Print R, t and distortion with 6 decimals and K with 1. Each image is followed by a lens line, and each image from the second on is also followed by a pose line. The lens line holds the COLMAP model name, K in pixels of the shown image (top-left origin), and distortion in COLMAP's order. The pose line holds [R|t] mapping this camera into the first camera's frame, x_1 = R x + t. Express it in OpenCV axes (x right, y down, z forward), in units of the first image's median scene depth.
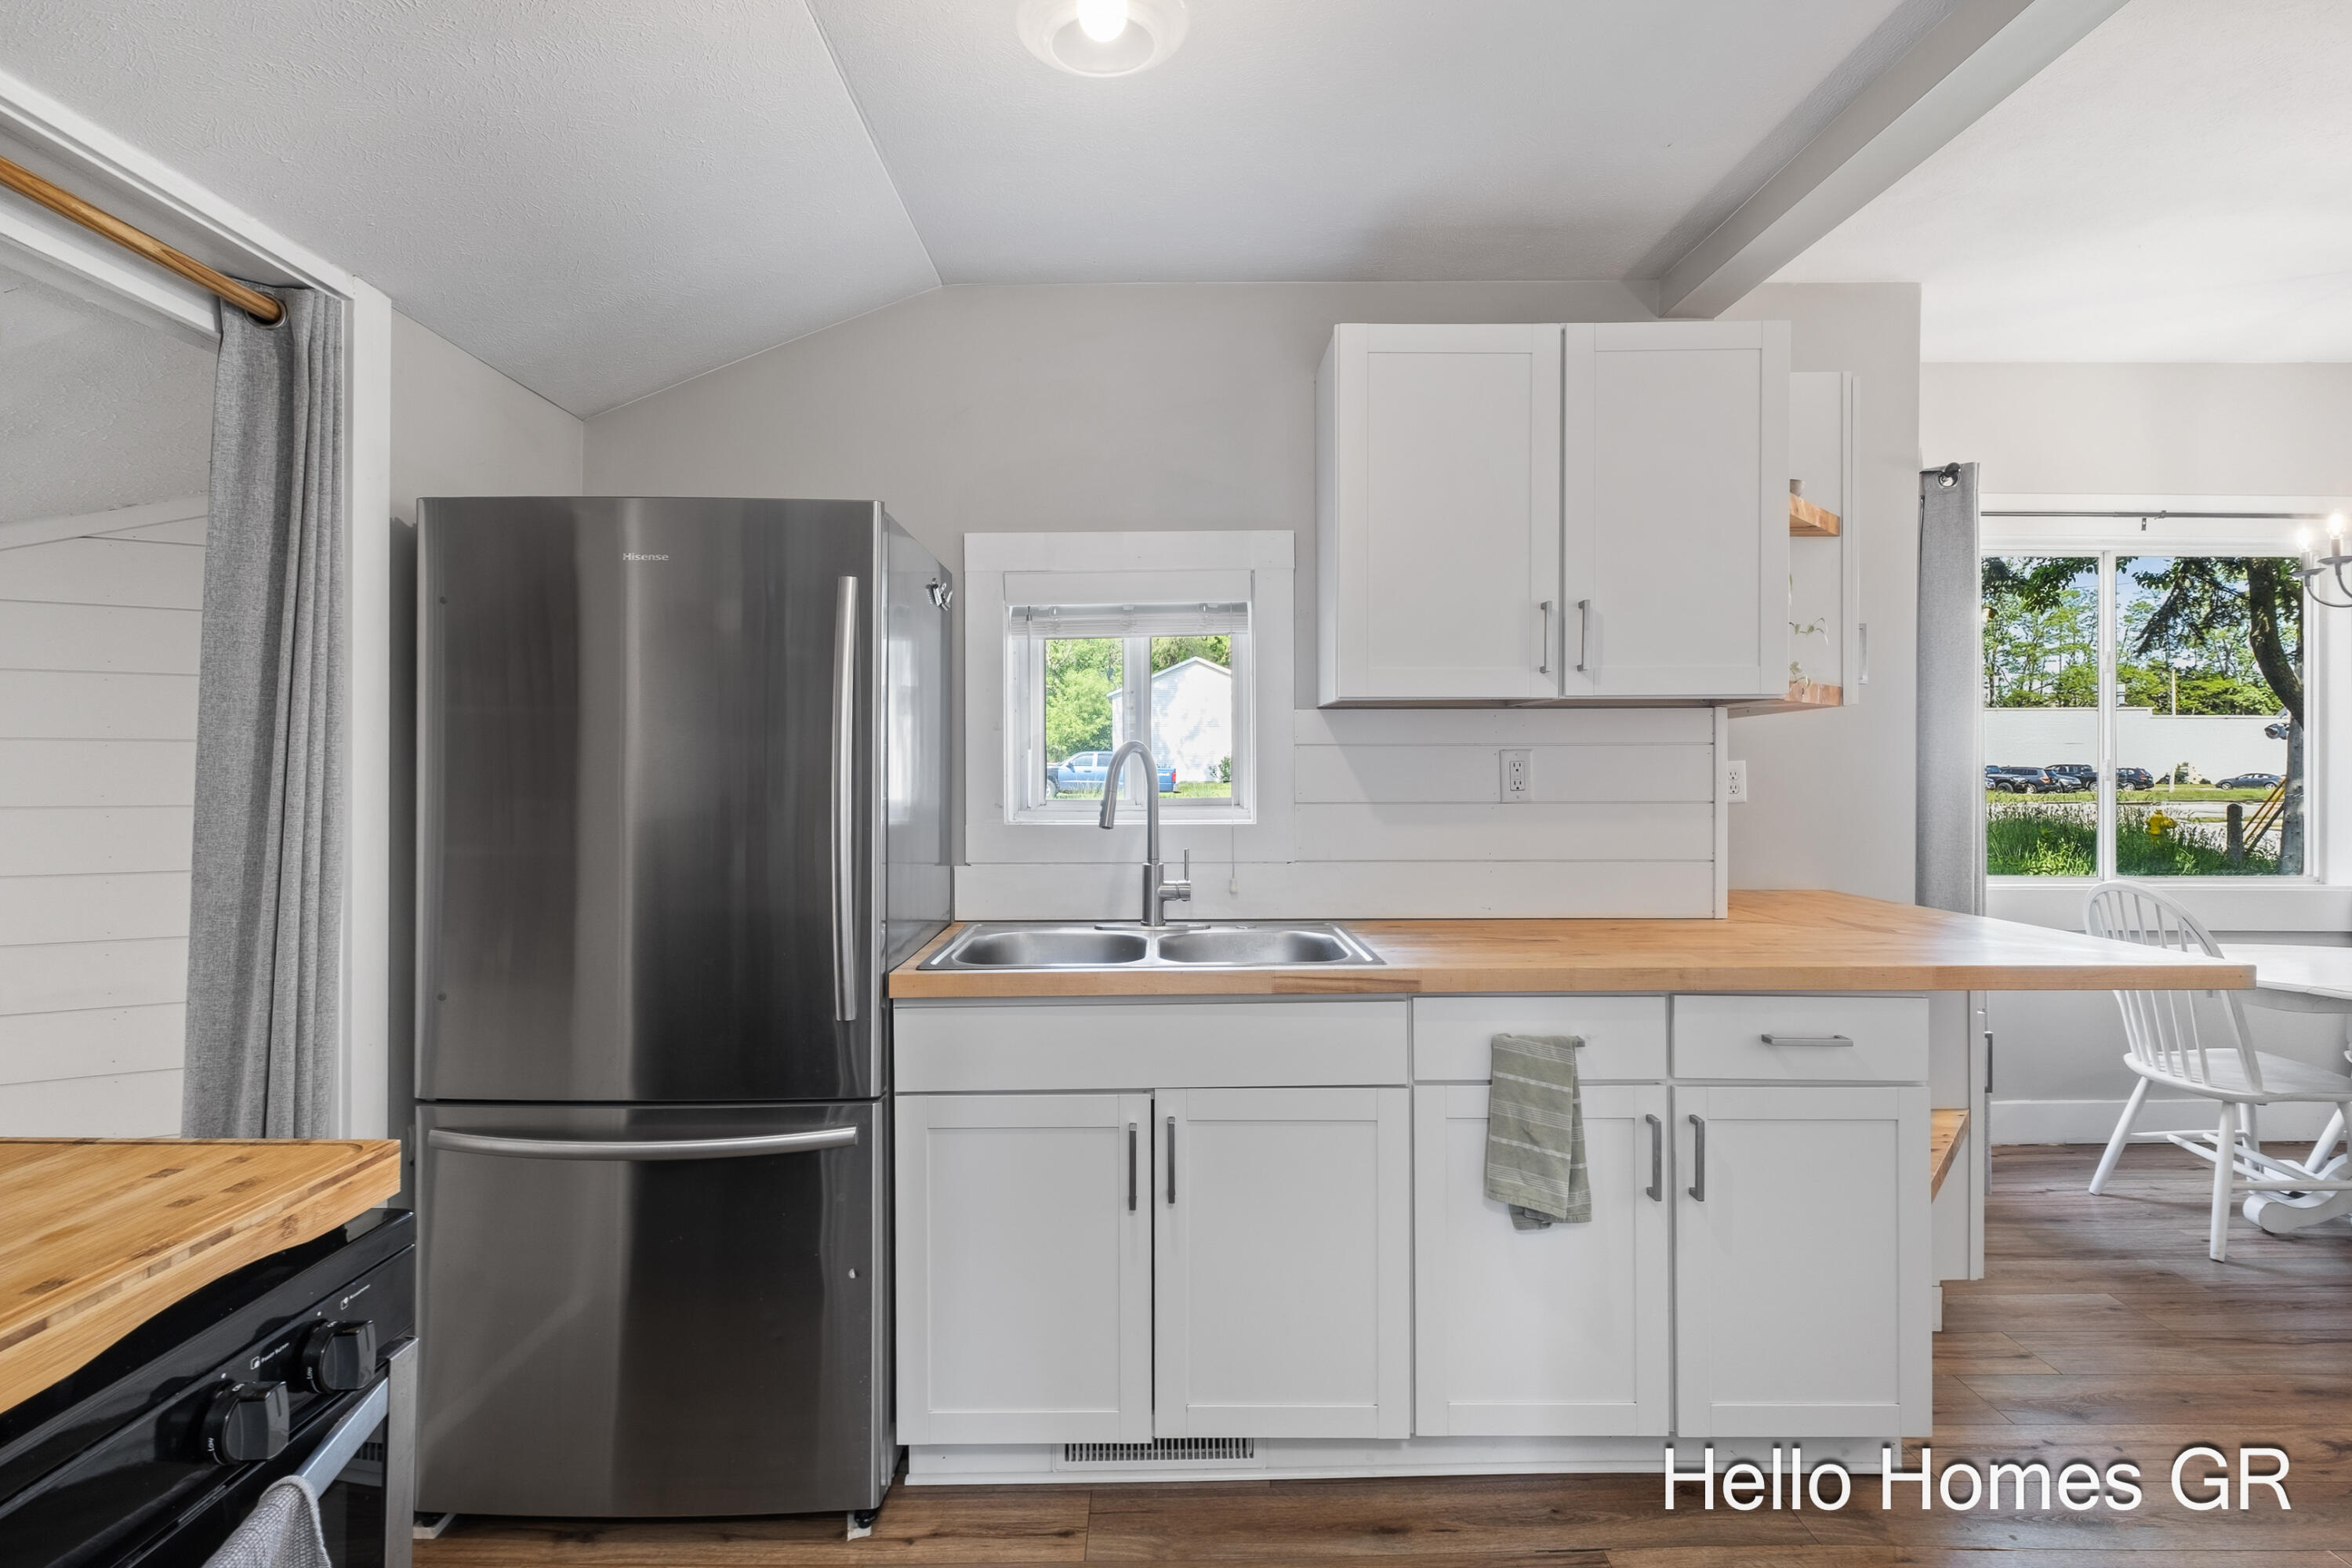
lens RADIAL K [[1115.2, 0, 1201.1], [0, 1115.2, 761.1], [0, 0, 1]] dist [0.007063, 0.001628]
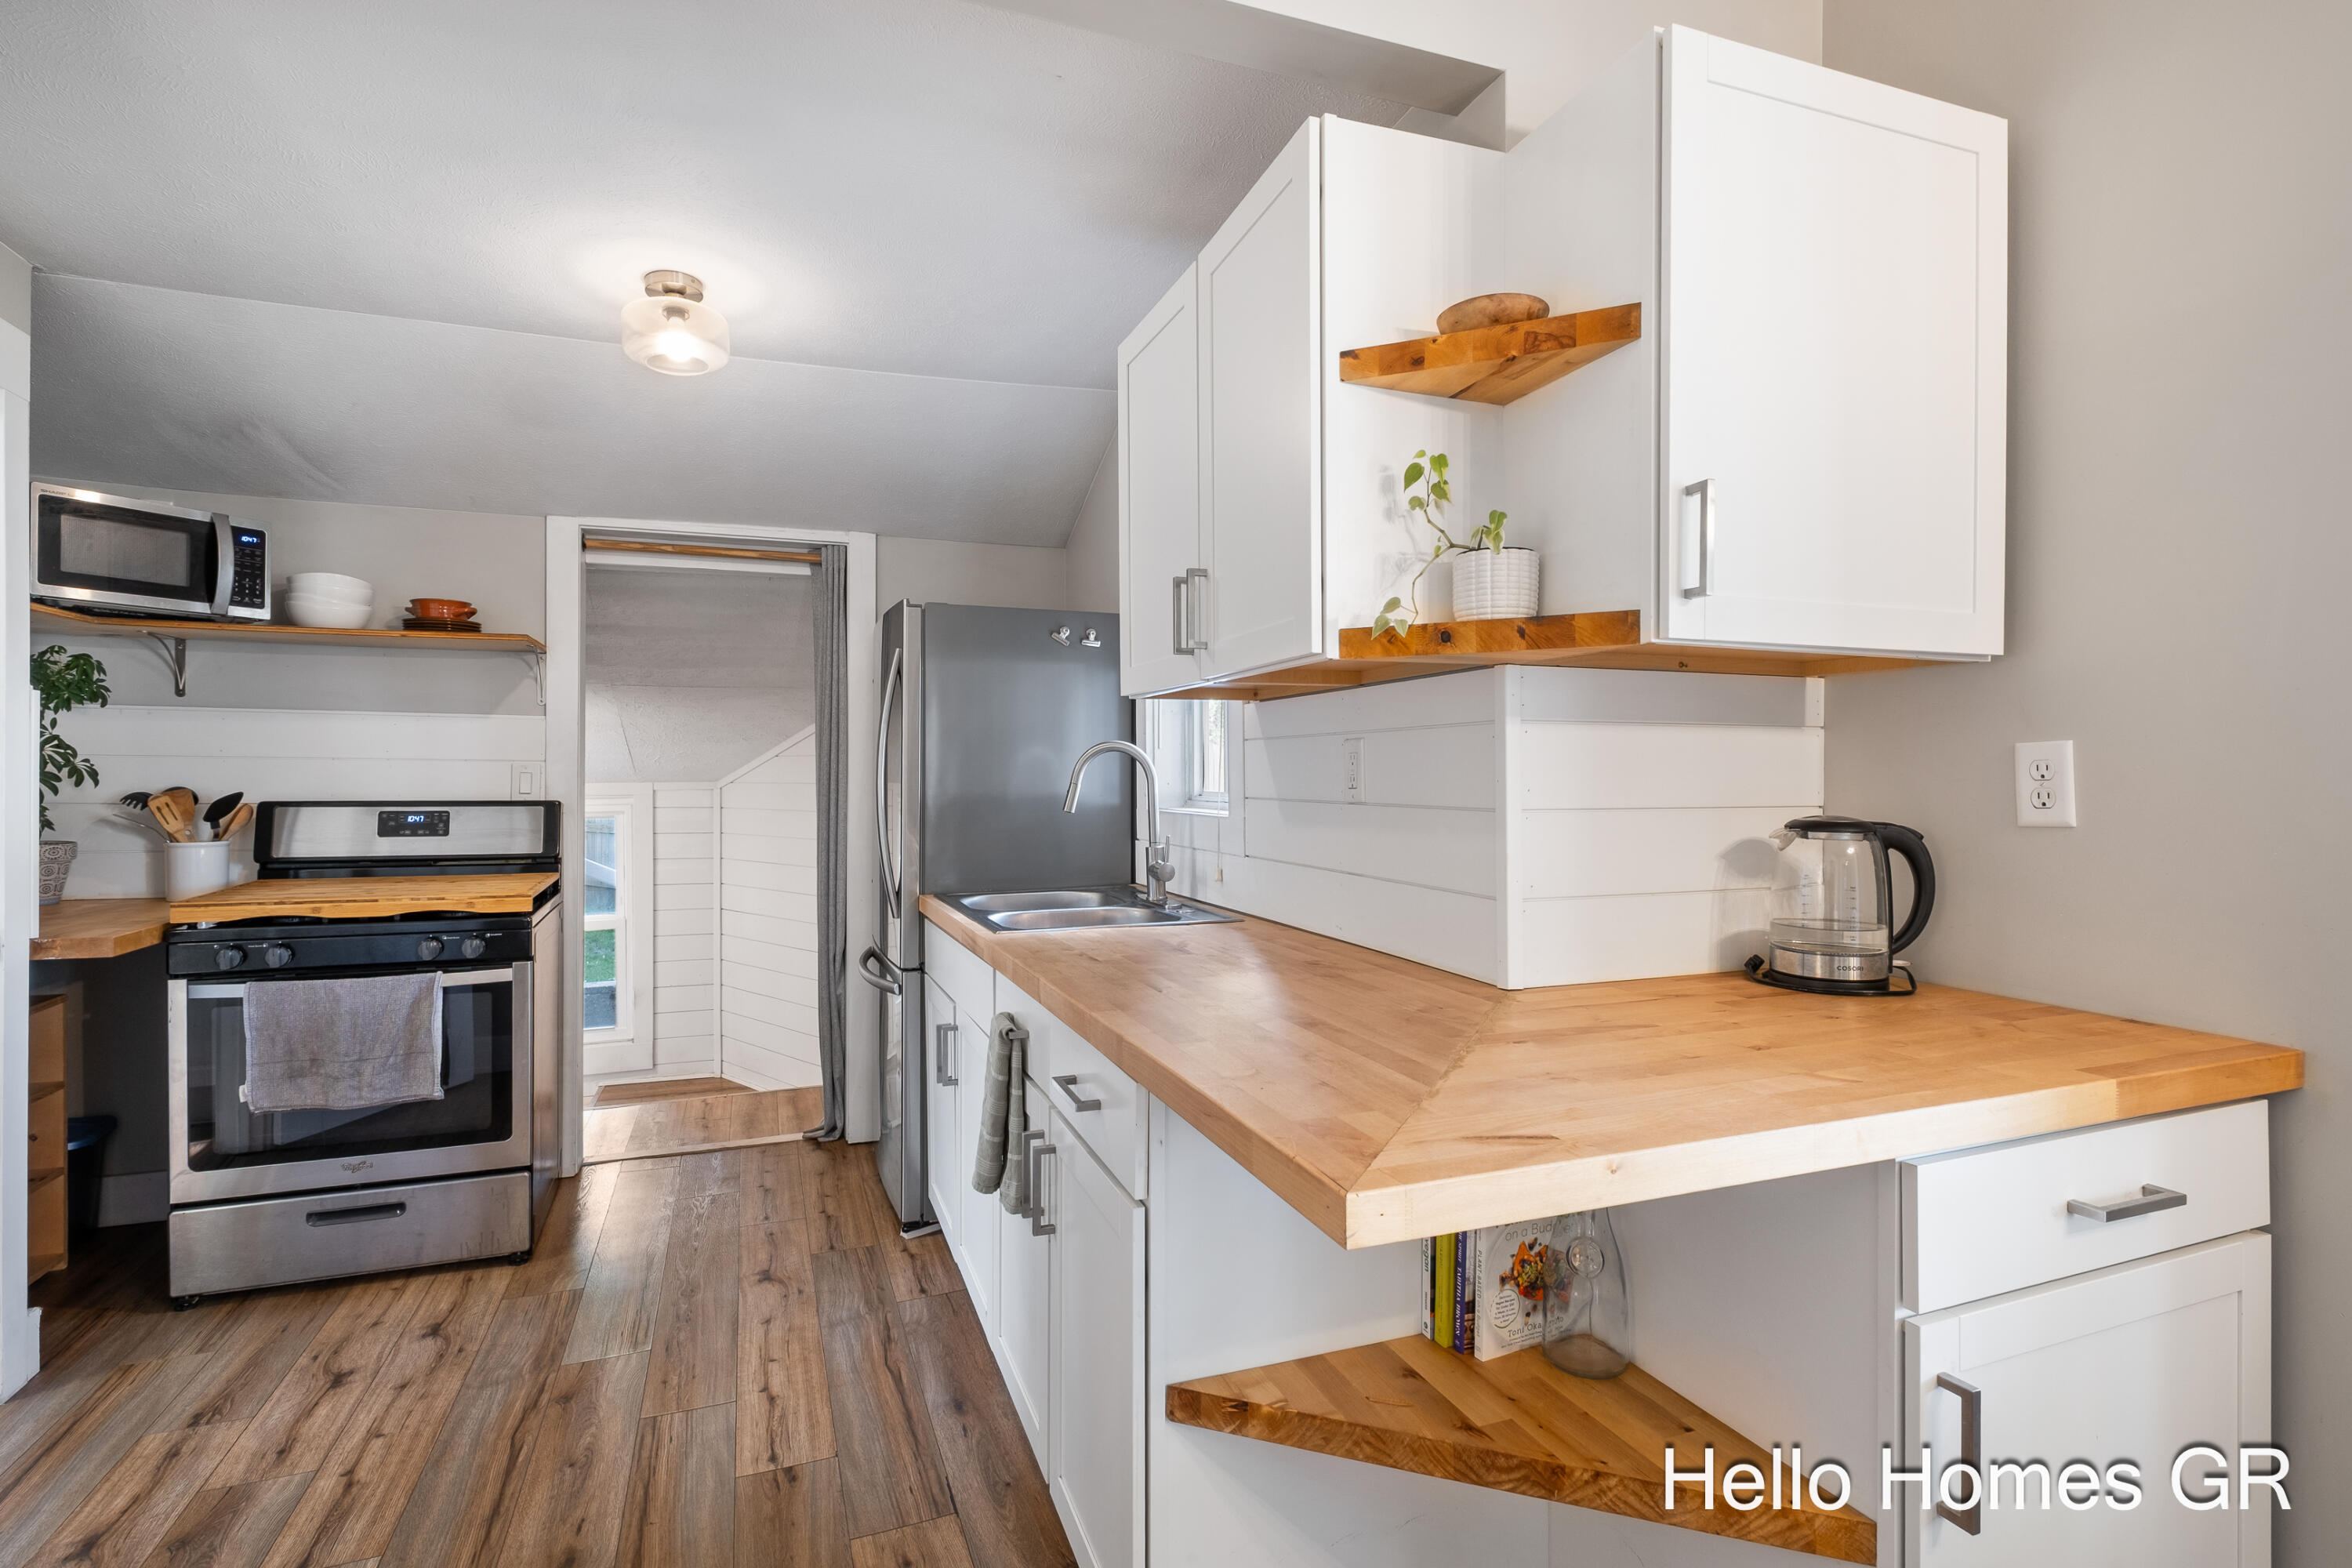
lens RADIAL K [[1115.2, 0, 1182.8], [0, 1115.2, 769.4], [0, 0, 1]] dist [0.007063, 0.001628]
pose [[0.360591, -0.001701, -0.932723, 1.343372], [0.008924, 0.999959, 0.001626, 0.013375], [0.932682, -0.008910, 0.360591, 0.791093]]
